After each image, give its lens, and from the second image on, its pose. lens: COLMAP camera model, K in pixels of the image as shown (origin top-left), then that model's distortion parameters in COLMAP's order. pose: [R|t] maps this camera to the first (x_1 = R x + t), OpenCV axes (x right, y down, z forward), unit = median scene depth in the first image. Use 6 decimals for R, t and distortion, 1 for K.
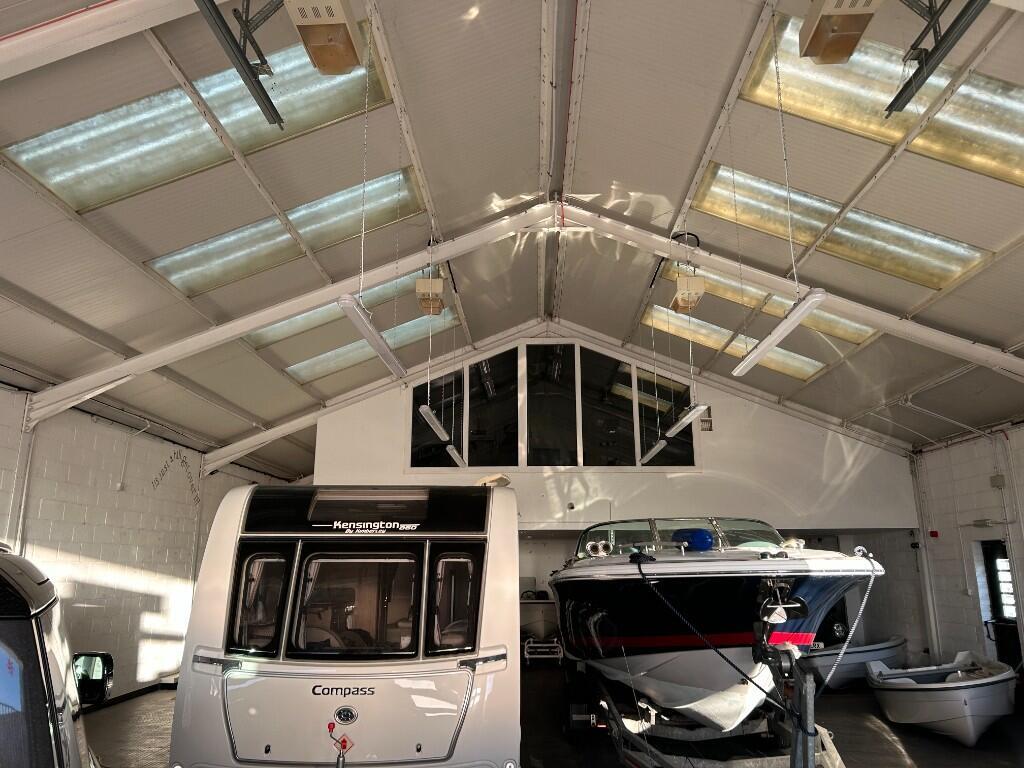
lens RADIAL K [[770.4, 0, 512.4], [0, 770.4, 380.7], [0, 0, 1]] dist [0.014270, -0.006744]
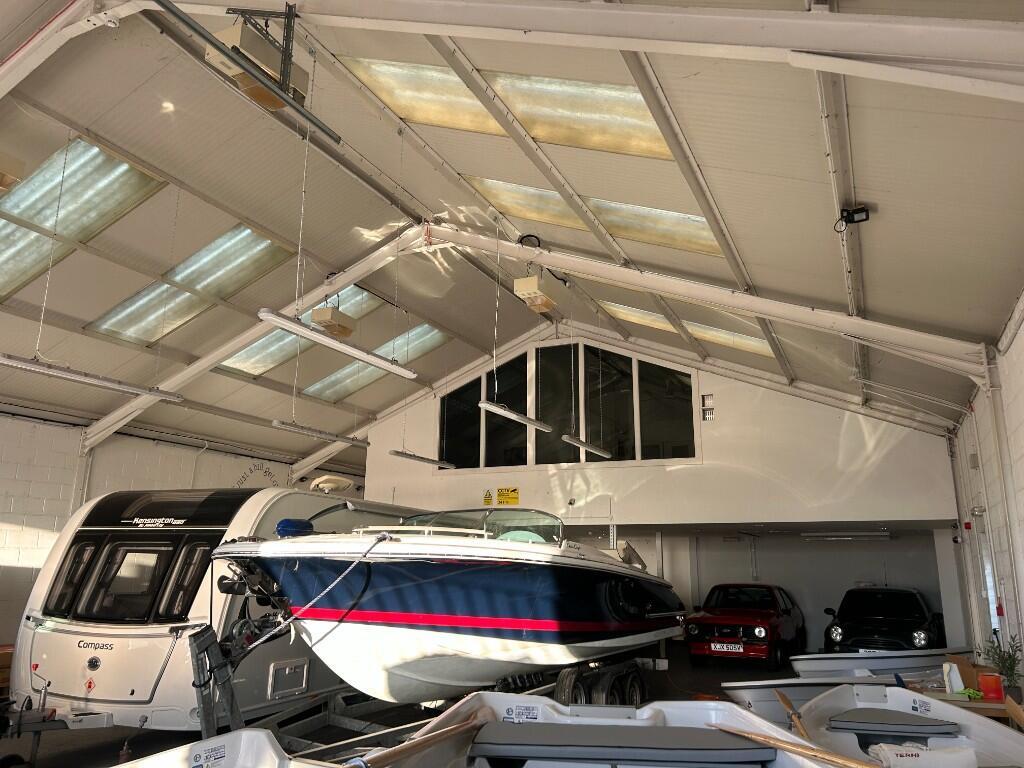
lens RADIAL K [[770.4, 0, 512.8], [0, 770.4, 386.2], [0, 0, 1]] dist [0.014270, -0.006744]
pose [[0.917131, -0.079509, -0.390575, 0.412325], [0.082068, 0.996575, -0.010163, 0.013112], [0.390045, -0.022733, 0.920515, 0.029248]]
